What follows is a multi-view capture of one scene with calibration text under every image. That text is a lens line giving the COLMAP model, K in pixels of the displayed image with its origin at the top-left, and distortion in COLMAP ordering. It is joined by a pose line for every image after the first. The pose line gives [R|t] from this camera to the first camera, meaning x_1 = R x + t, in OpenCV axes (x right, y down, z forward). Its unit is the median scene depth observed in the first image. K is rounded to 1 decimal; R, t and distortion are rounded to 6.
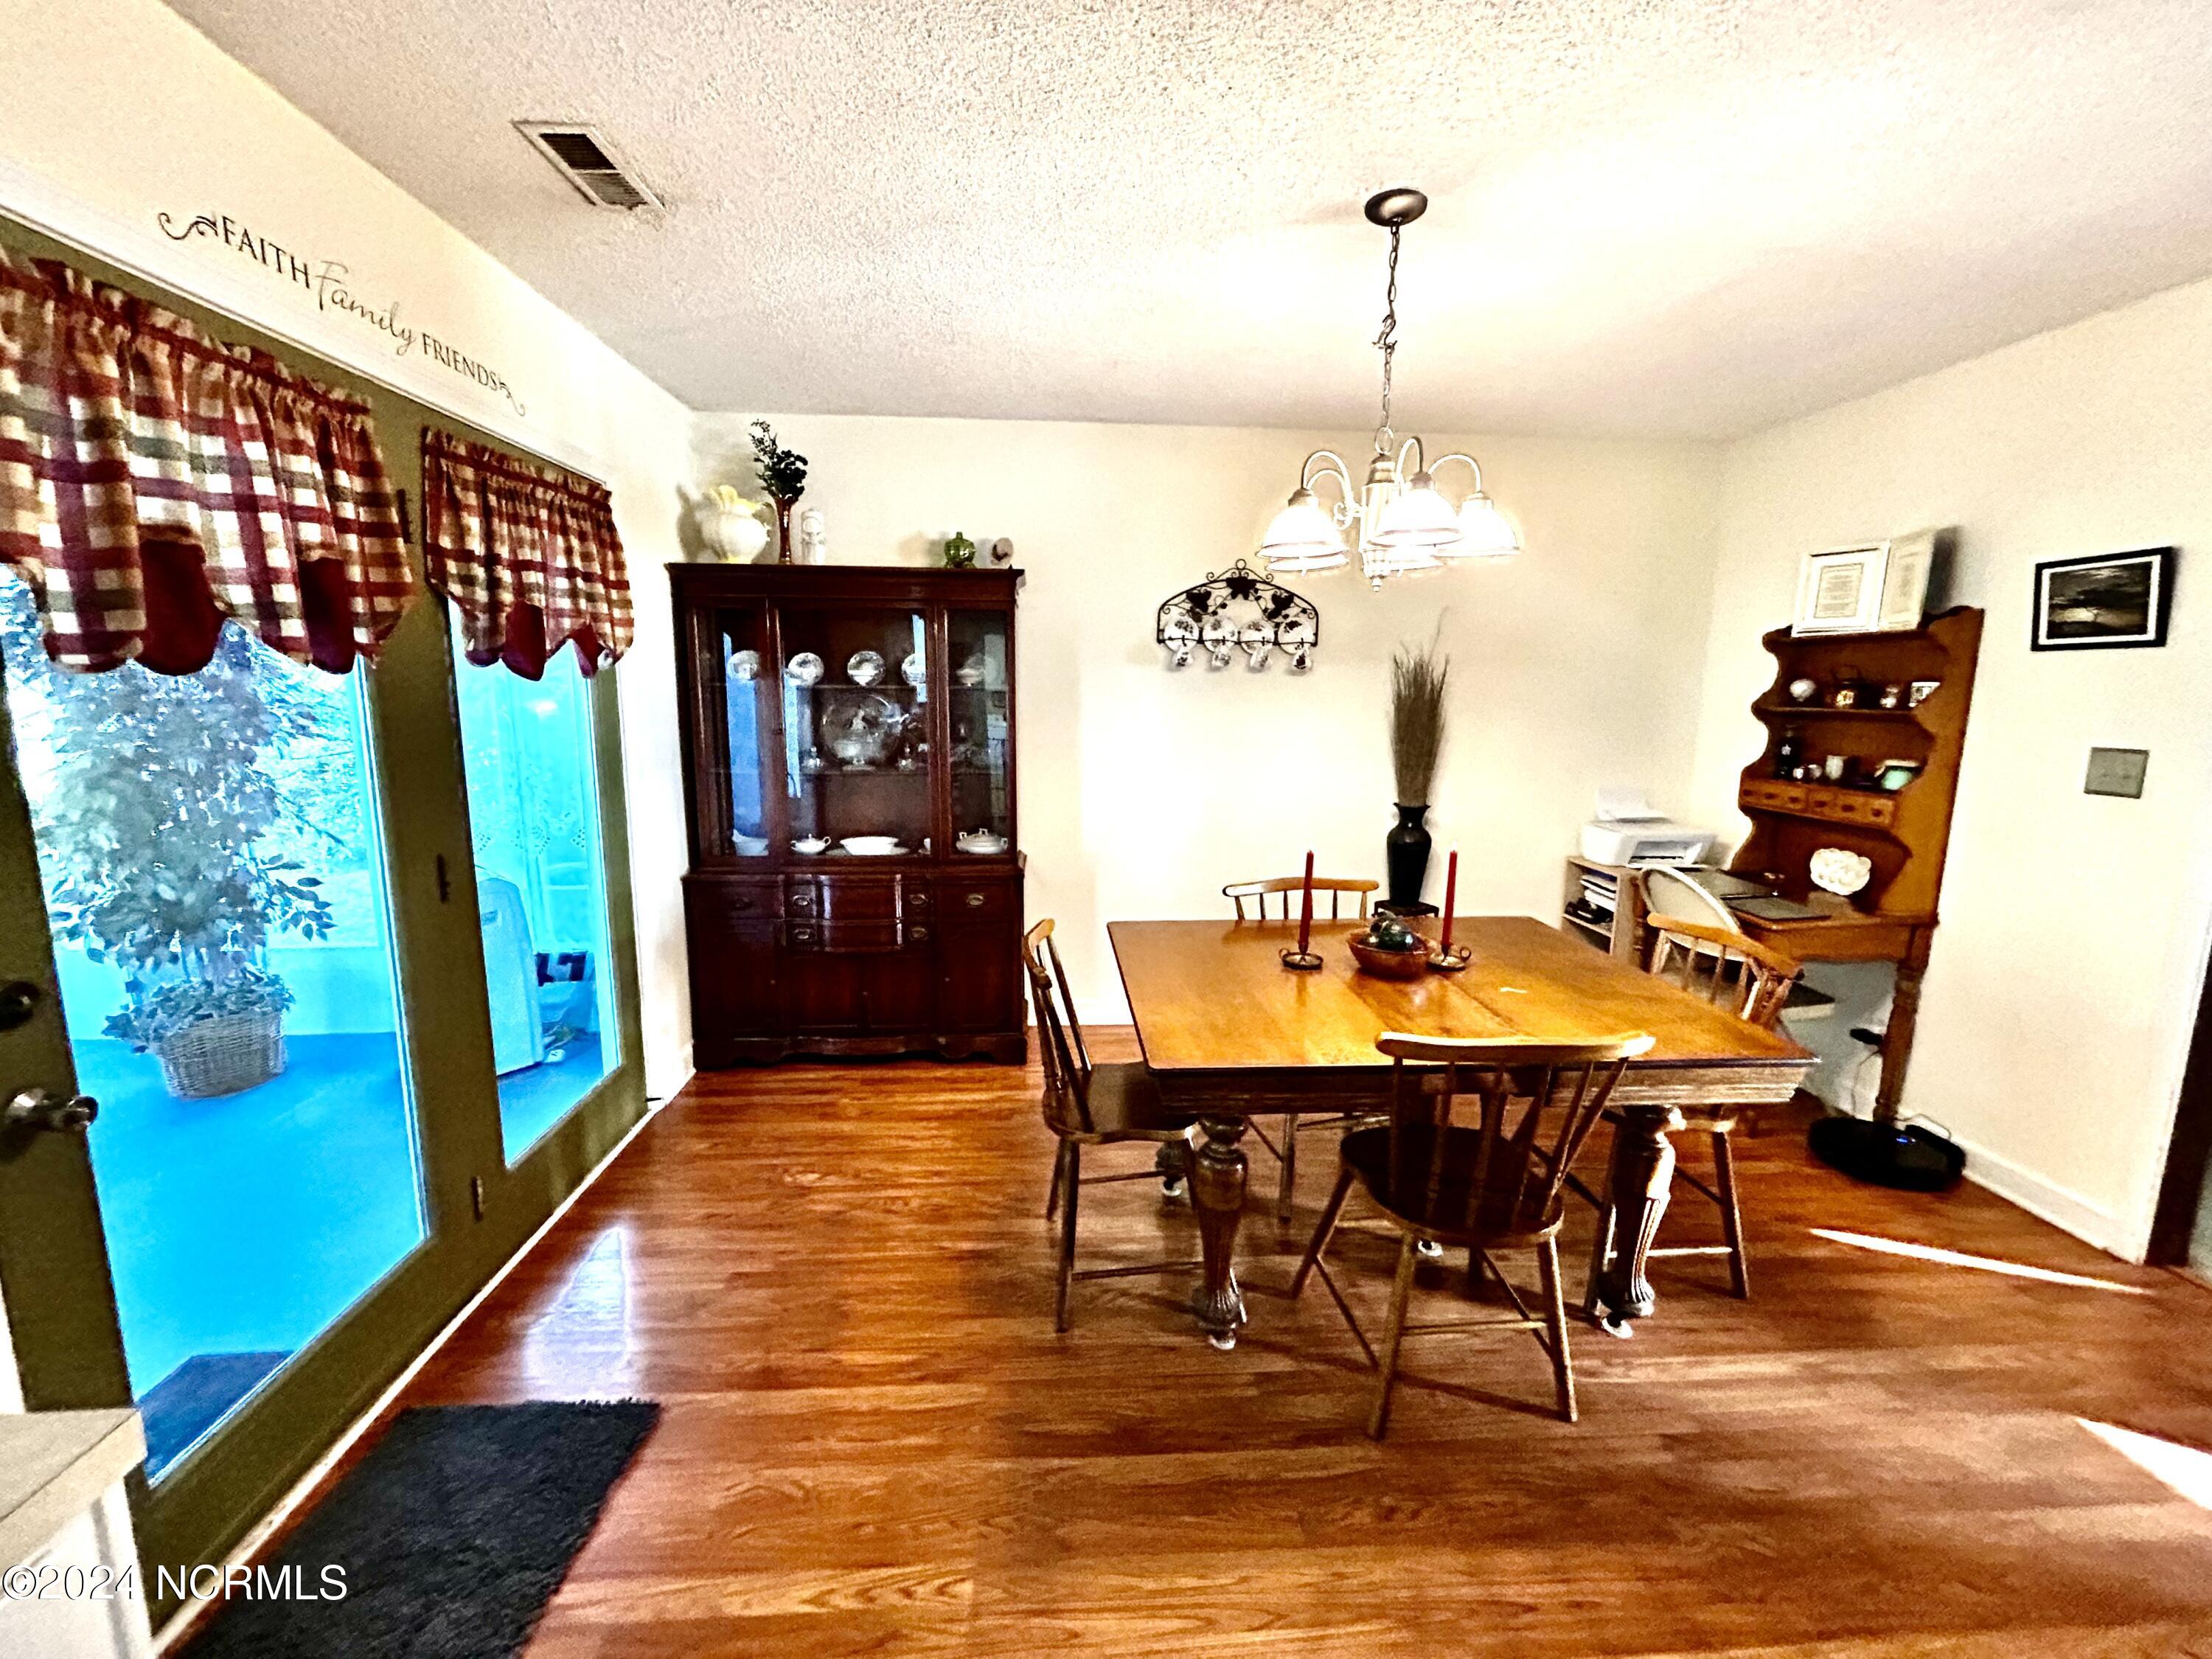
lens RADIAL K [[892.6, 0, 1084.6], [0, 892.6, 822.7], [0, 0, 1]] dist [-0.004140, -0.000042]
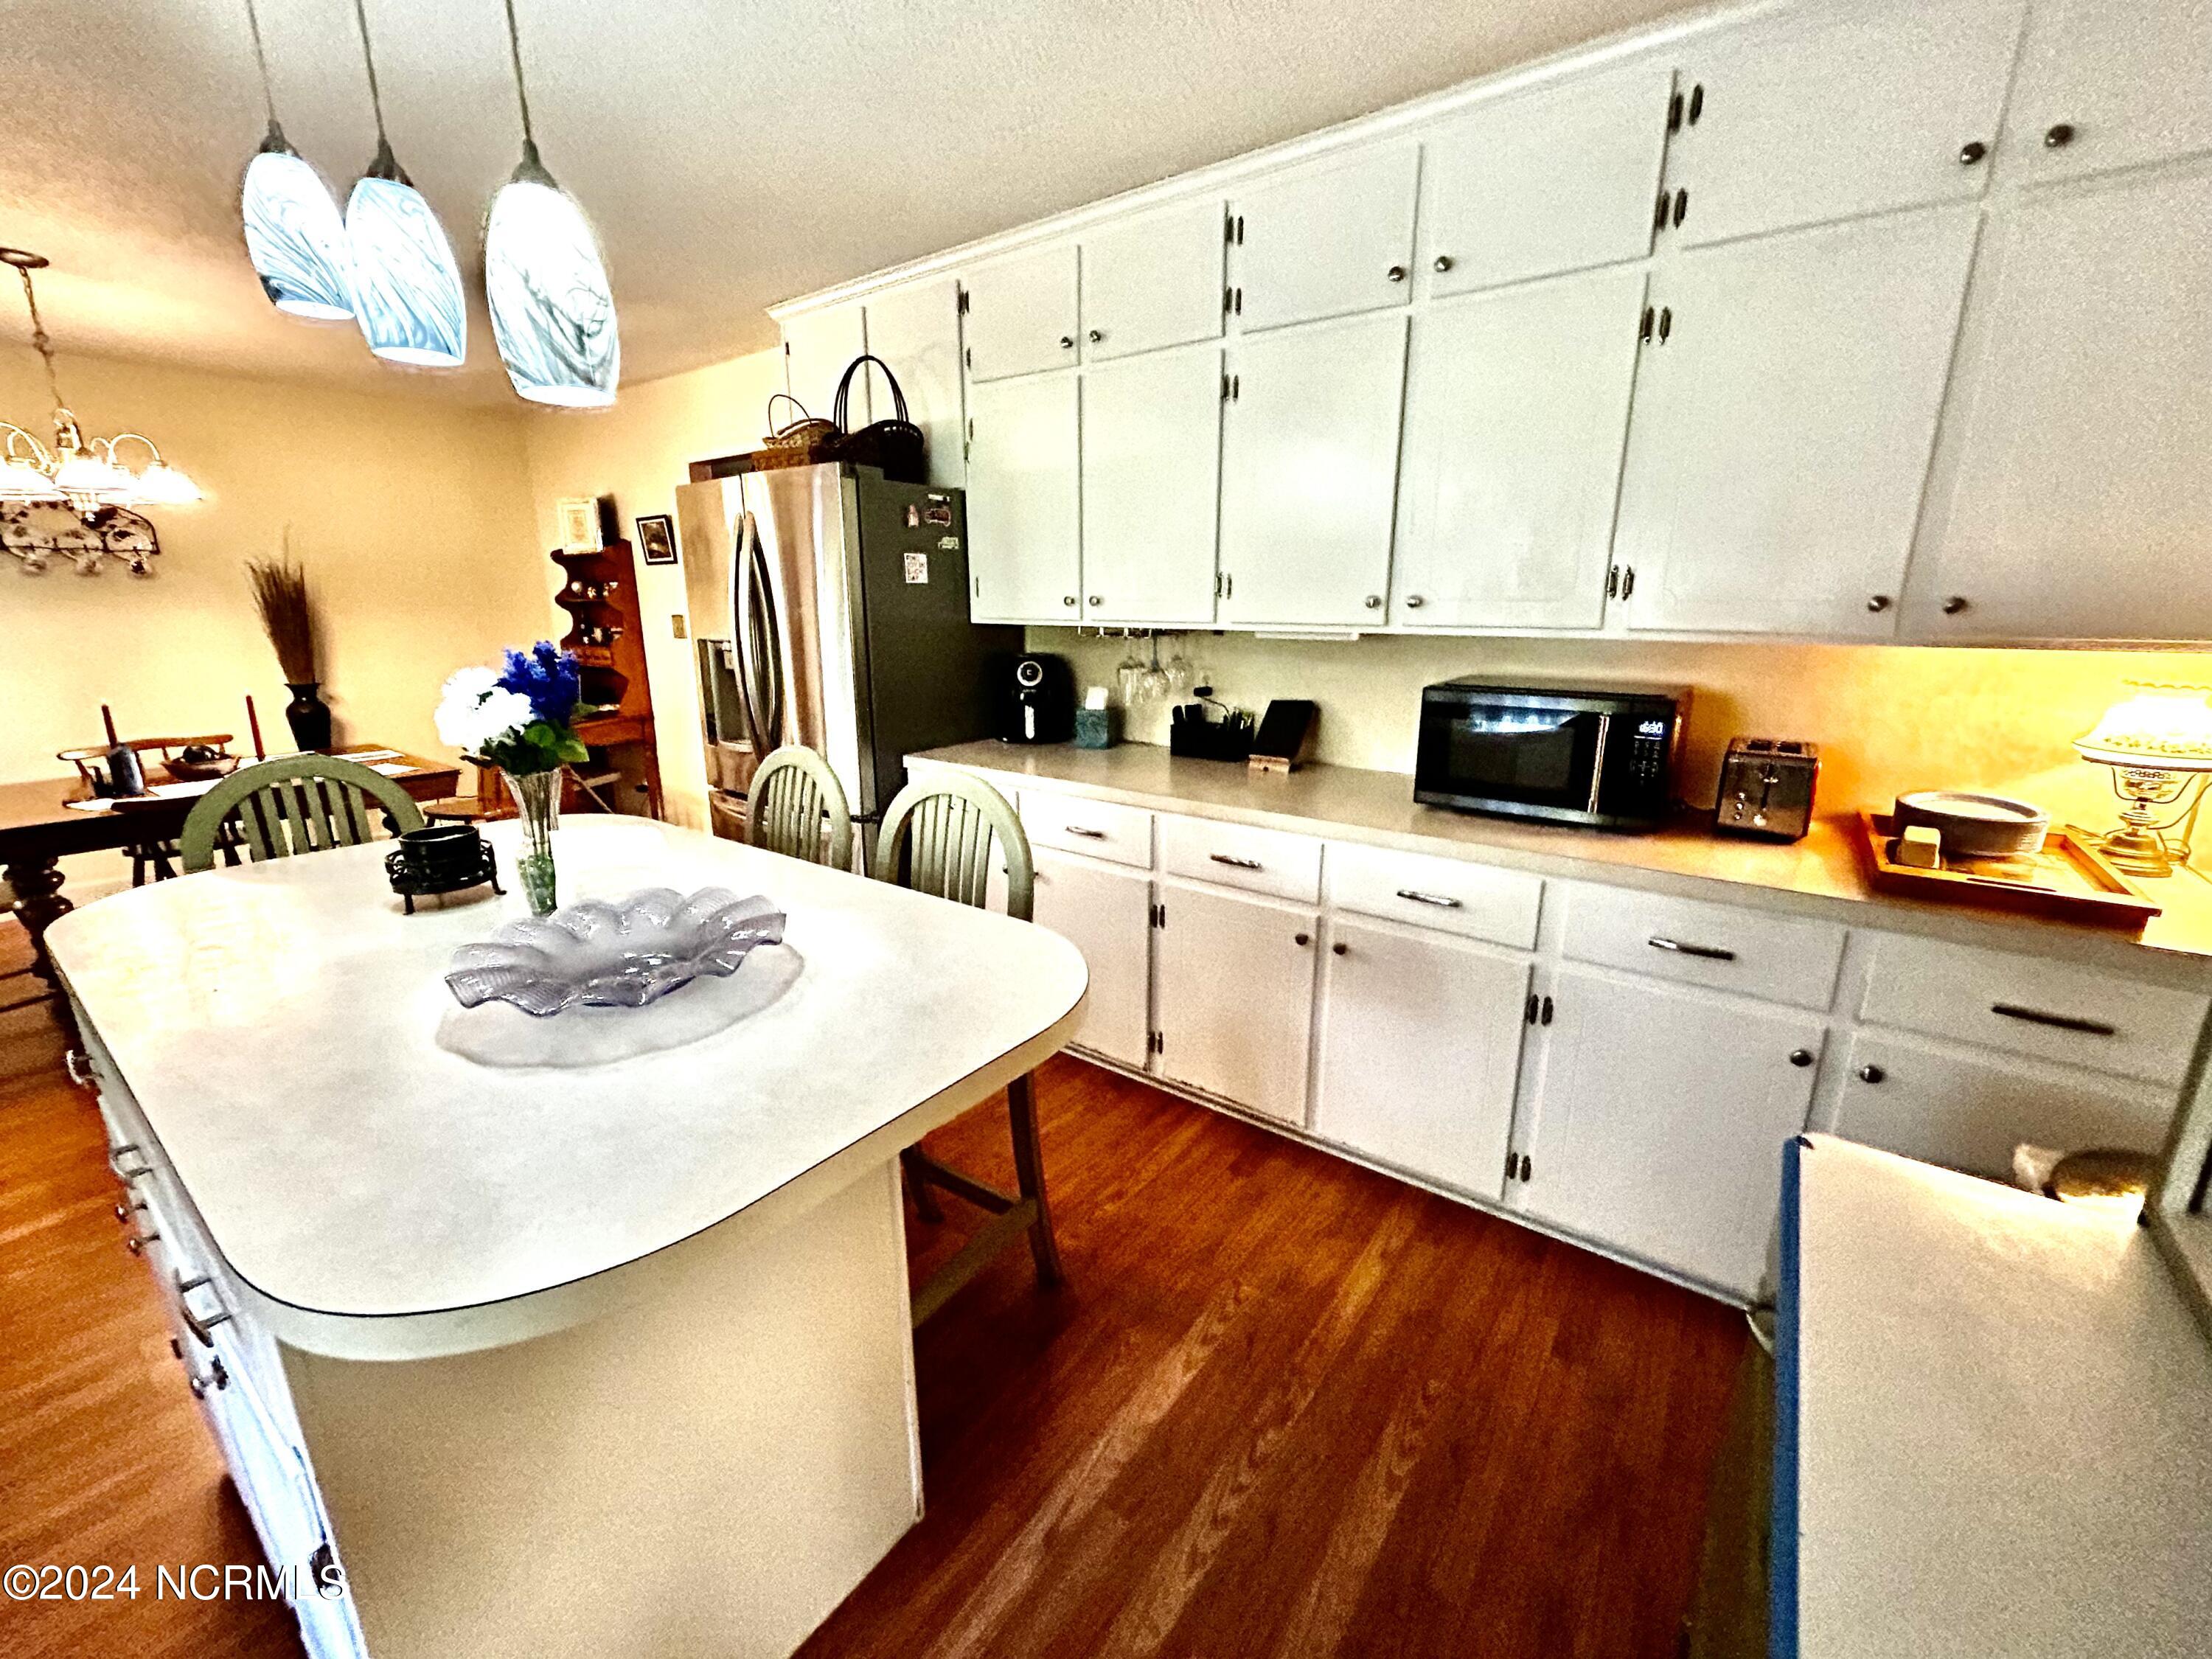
lens RADIAL K [[892.6, 0, 1108.9], [0, 892.6, 825.1], [0, 0, 1]] dist [-0.004140, -0.000042]
pose [[0.631706, -0.205378, 0.747508, 0.107038], [0.128730, 0.978670, 0.160102, 0.124553], [-0.764445, -0.004911, 0.644670, -0.709405]]
